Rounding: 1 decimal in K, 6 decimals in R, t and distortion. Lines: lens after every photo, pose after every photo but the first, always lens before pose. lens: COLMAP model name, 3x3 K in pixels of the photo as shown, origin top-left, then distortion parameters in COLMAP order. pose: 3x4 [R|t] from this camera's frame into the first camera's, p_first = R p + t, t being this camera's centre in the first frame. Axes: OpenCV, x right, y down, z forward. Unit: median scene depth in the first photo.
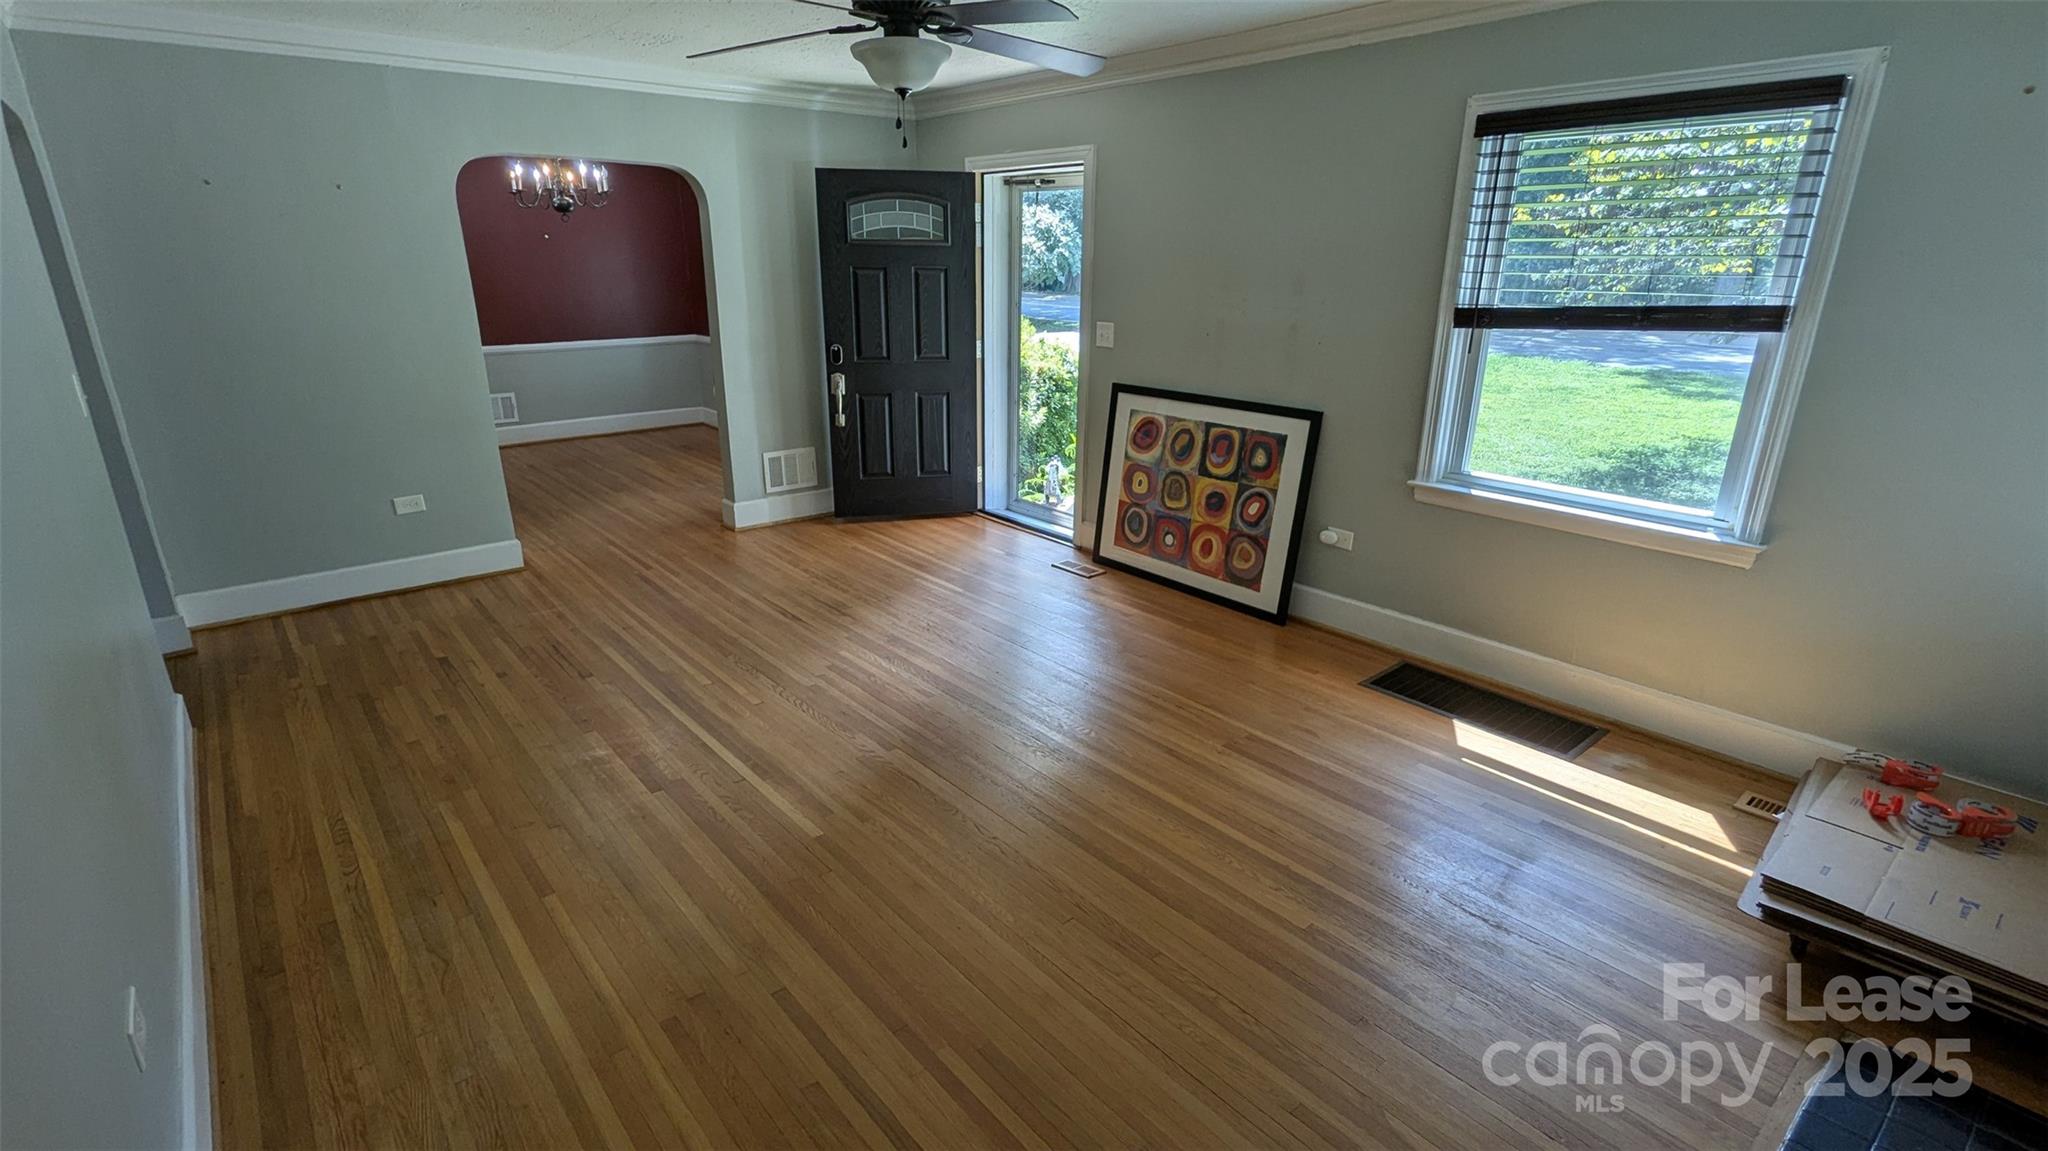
lens RADIAL K [[963.7, 0, 1025.4], [0, 963.7, 585.4], [0, 0, 1]] dist [0.001122, 0.001082]
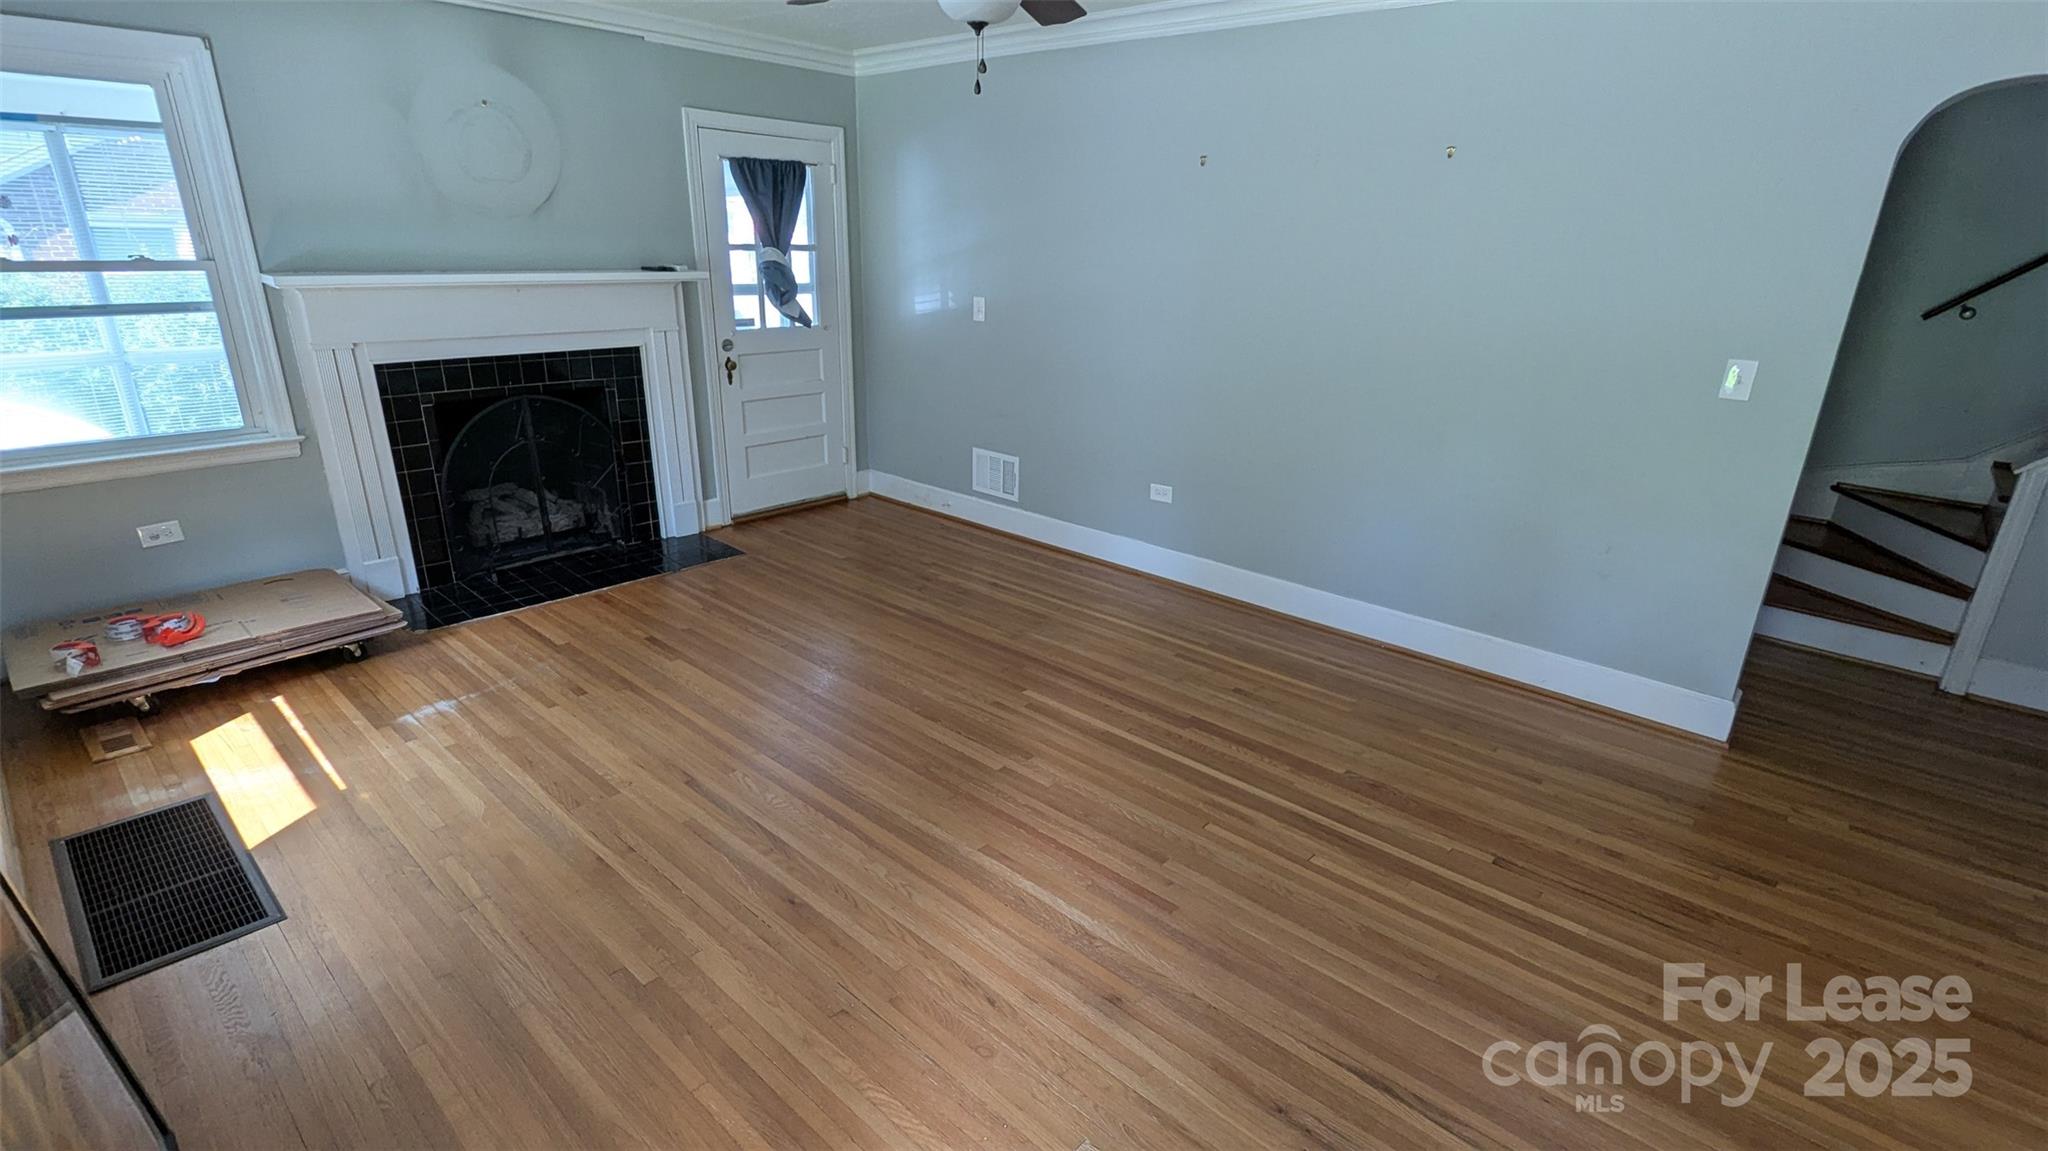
lens RADIAL K [[963.7, 0, 1025.4], [0, 963.7, 585.4], [0, 0, 1]] dist [0.001122, 0.001082]
pose [[-0.990822, 0.016884, -0.134112, -0.036764], [-0.070648, 0.781181, 0.620295, -0.489042], [0.115238, 0.624077, -0.772818, 1.459582]]
